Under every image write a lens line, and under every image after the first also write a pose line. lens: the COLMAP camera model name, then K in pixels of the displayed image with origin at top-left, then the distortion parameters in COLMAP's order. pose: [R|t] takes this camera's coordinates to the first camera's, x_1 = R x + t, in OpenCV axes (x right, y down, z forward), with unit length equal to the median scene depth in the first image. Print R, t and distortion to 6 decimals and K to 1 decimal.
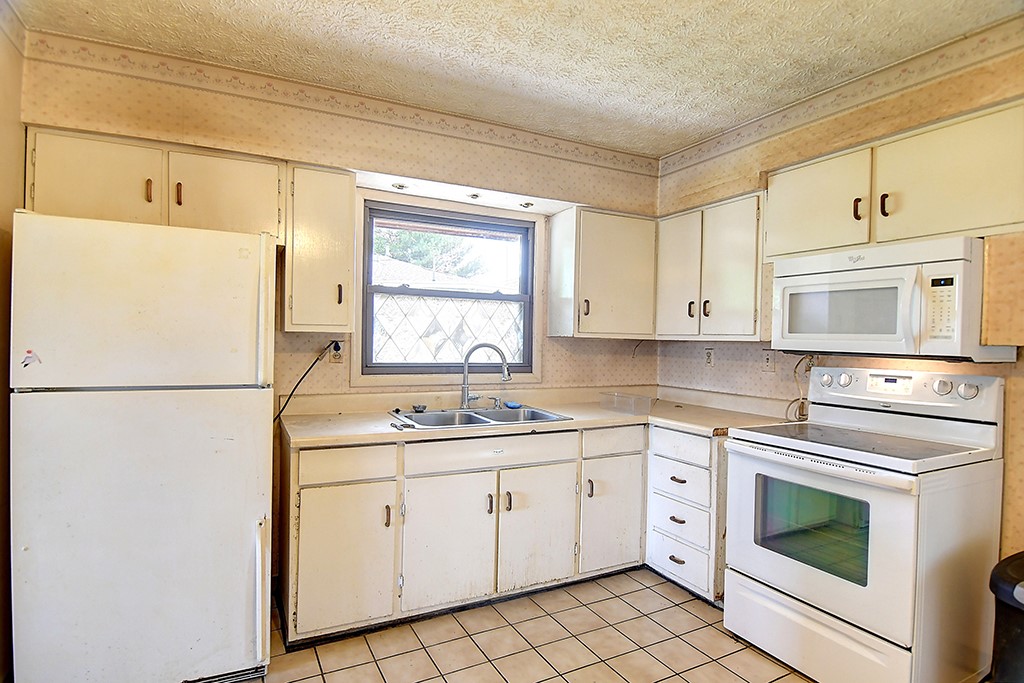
lens RADIAL K [[540.3, 0, 512.0], [0, 540.3, 341.5], [0, 0, 1]] dist [0.005214, -0.022215]
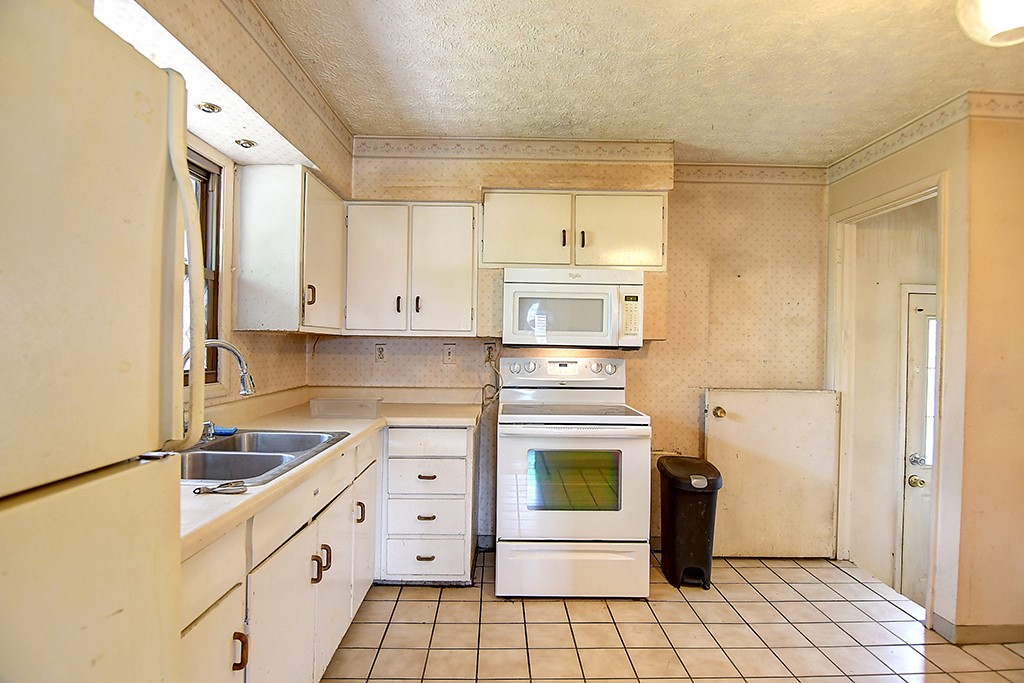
lens RADIAL K [[540.3, 0, 512.0], [0, 540.3, 341.5], [0, 0, 1]] dist [0.005214, -0.022215]
pose [[0.451885, -0.009822, 0.892022, -0.523447], [-0.000146, 0.999939, 0.011084, -0.003251], [-0.892076, -0.005139, 0.451856, 0.433749]]
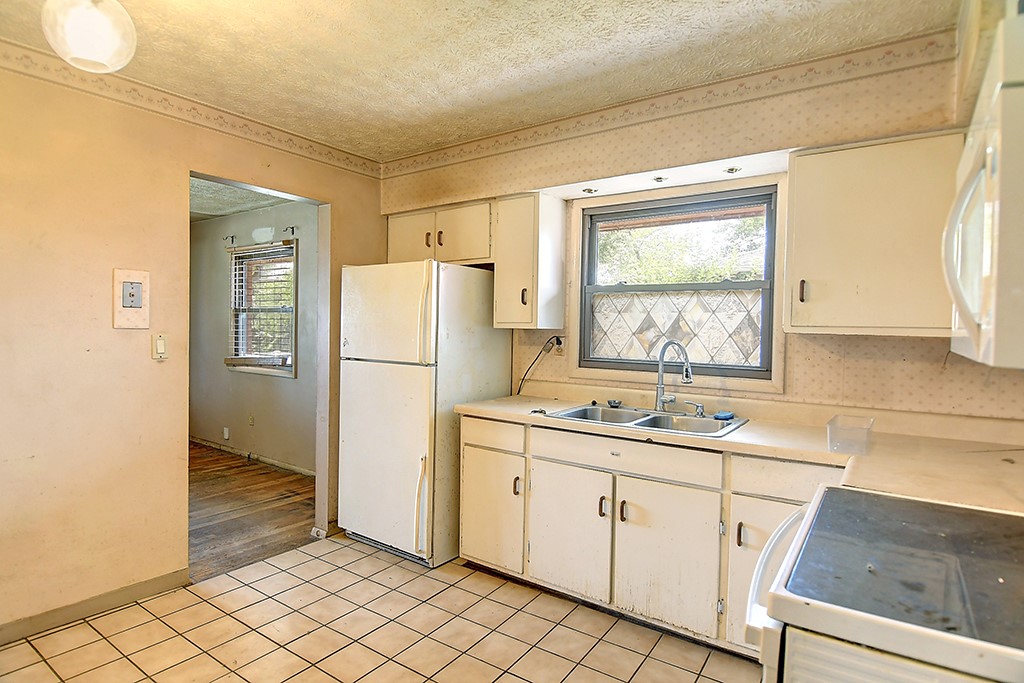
lens RADIAL K [[540.3, 0, 512.0], [0, 540.3, 341.5], [0, 0, 1]] dist [0.005214, -0.022215]
pose [[0.465875, 0.007957, -0.884815, 0.688265], [-0.018311, 0.999832, -0.000650, 0.012802], [0.884661, 0.016504, 0.465943, 0.388977]]
